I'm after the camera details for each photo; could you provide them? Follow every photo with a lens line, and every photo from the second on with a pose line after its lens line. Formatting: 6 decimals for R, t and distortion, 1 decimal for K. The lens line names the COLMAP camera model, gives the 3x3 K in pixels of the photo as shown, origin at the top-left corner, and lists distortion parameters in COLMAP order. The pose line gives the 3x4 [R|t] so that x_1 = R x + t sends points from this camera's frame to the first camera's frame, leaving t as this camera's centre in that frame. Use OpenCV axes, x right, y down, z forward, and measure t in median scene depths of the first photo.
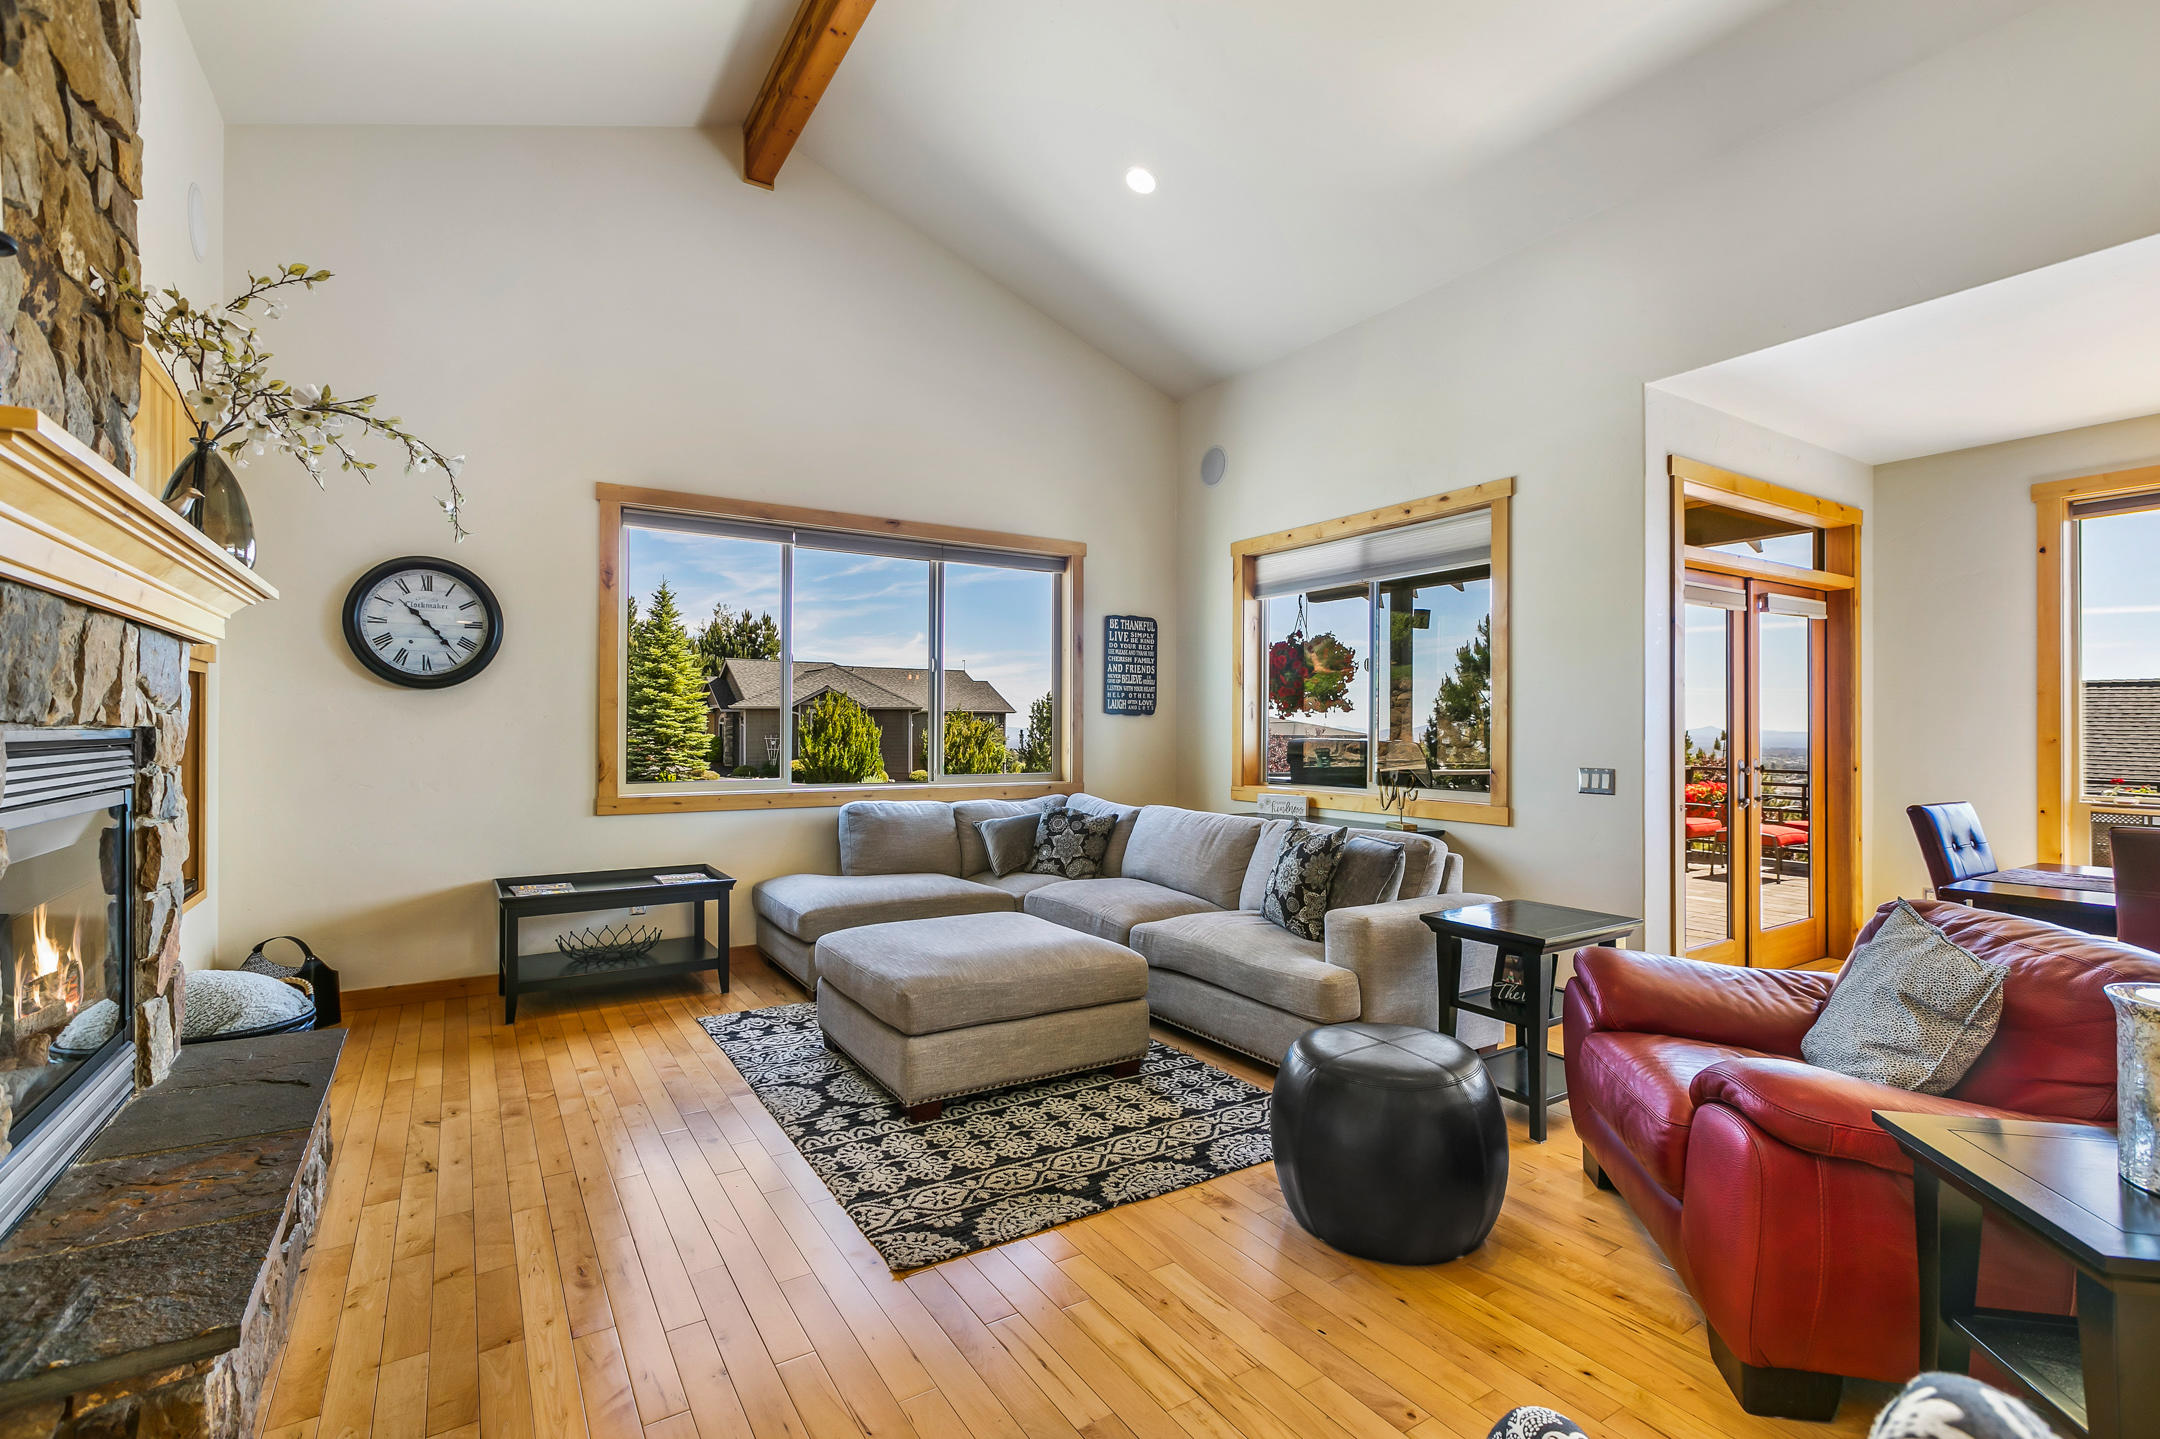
lens RADIAL K [[979.8, 0, 1080.0], [0, 979.8, 719.5], [0, 0, 1]] dist [-0.001360, -0.000016]
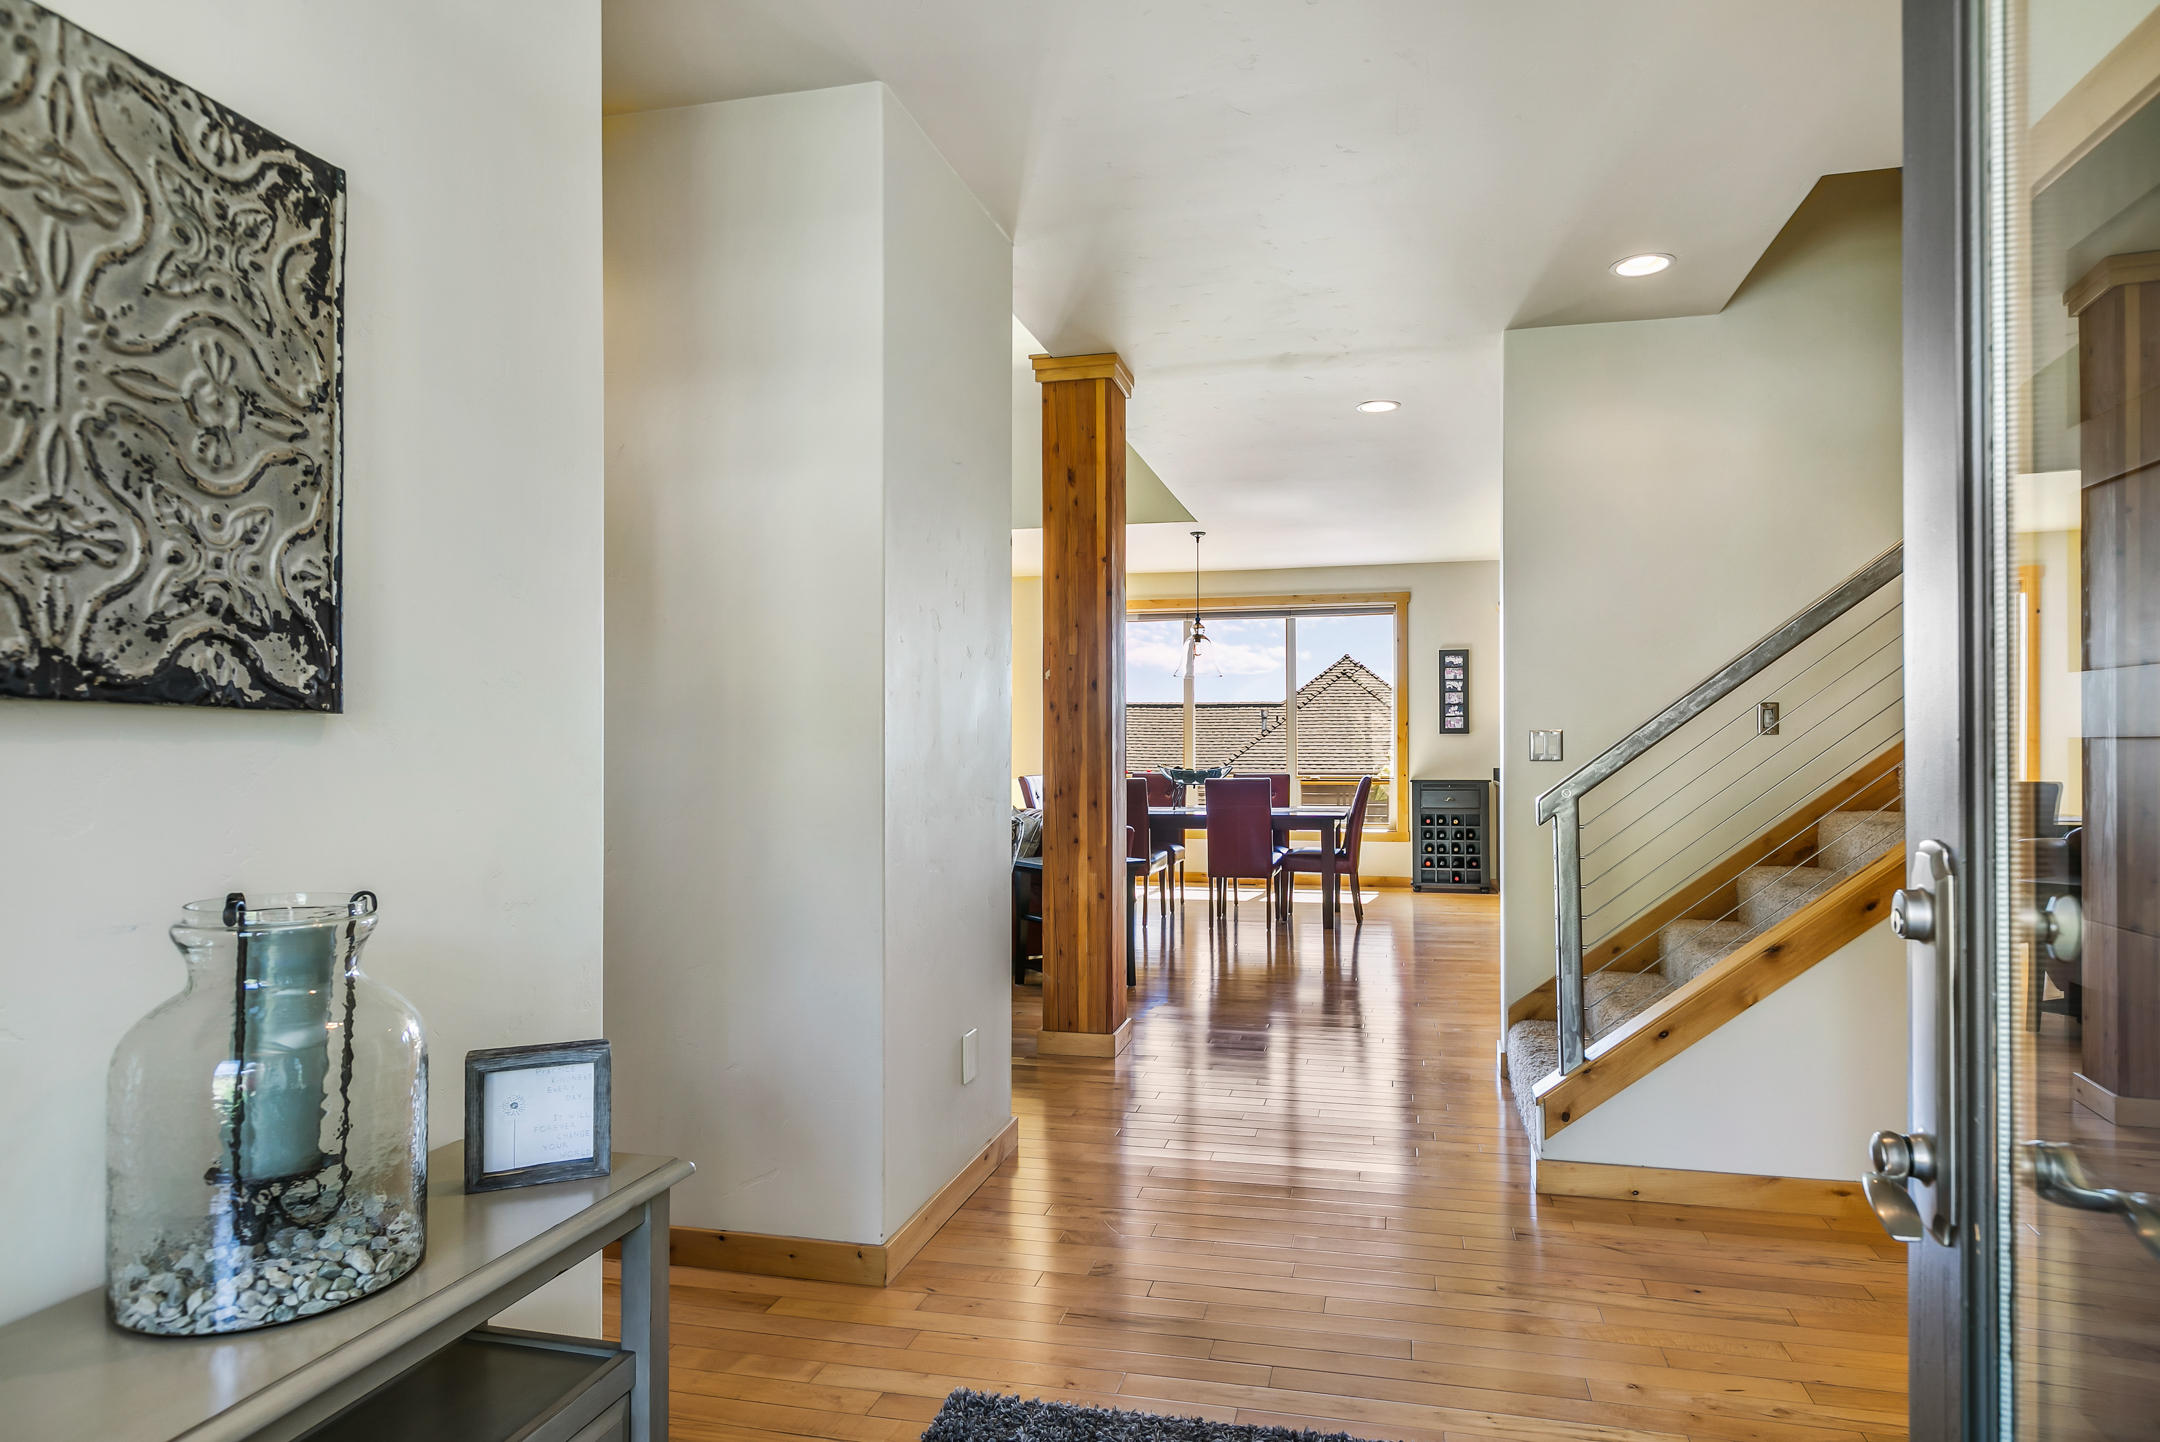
lens RADIAL K [[1201.4, 0, 1080.0], [0, 1201.4, 721.0], [0, 0, 1]] dist [0.001597, 0.000154]
pose [[0.735357, 0.010799, 0.677594, -0.589683], [-0.006722, 0.999940, -0.008642, -0.000468], [-0.677647, 0.001800, 0.735386, -0.715679]]
